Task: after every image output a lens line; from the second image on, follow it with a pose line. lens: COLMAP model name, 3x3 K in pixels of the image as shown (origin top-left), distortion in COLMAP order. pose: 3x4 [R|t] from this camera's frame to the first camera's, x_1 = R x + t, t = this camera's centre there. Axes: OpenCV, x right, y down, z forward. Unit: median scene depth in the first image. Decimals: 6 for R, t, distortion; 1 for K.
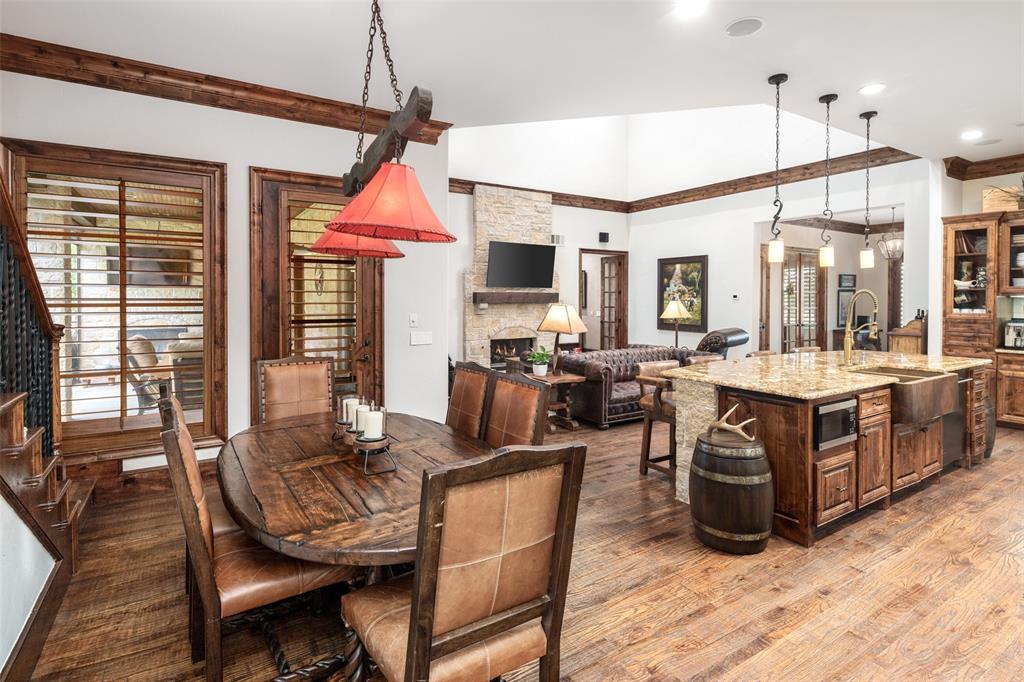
lens RADIAL K [[510.8, 0, 491.6], [0, 510.8, 305.8], [0, 0, 1]] dist [0.002382, -0.002516]
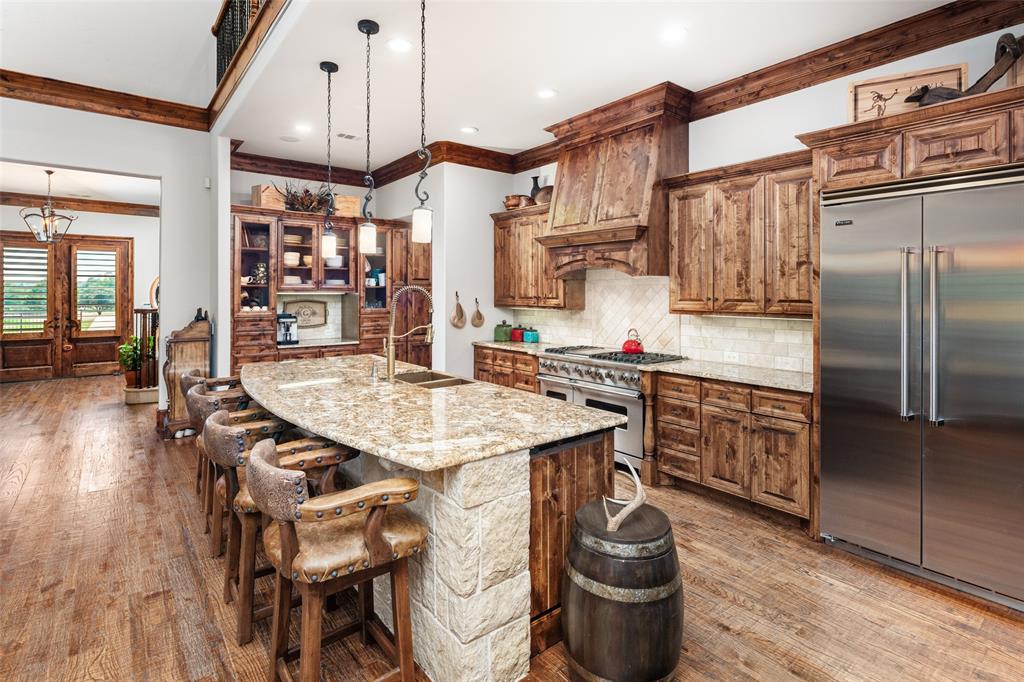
lens RADIAL K [[510.8, 0, 540.0], [0, 510.8, 292.6], [0, 0, 1]] dist [0.002382, -0.002516]
pose [[-0.141572, 0.002588, 0.989925, -0.060472], [0.014308, 0.999897, -0.000568, -0.008604], [-0.989825, 0.014083, -0.141595, 0.466053]]
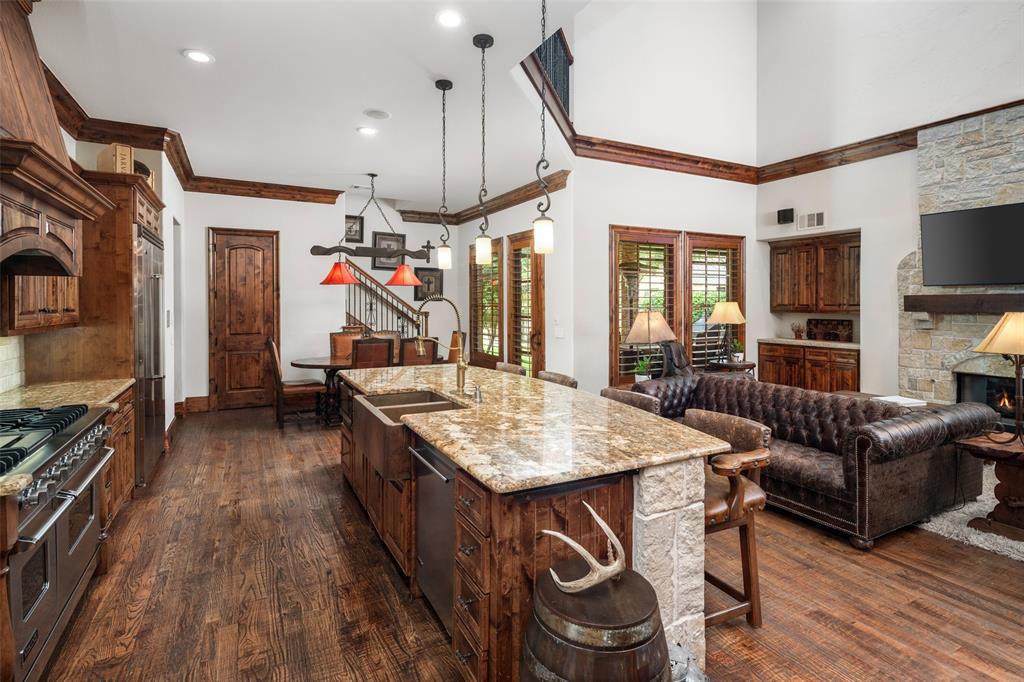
lens RADIAL K [[510.8, 0, 507.9], [0, 510.8, 302.6], [0, 0, 1]] dist [0.002382, -0.002516]
pose [[-0.070898, -0.001406, -0.997483, 0.720974], [-0.014191, 0.999899, -0.000401, -0.009970], [0.997383, 0.014127, -0.070911, 0.565149]]
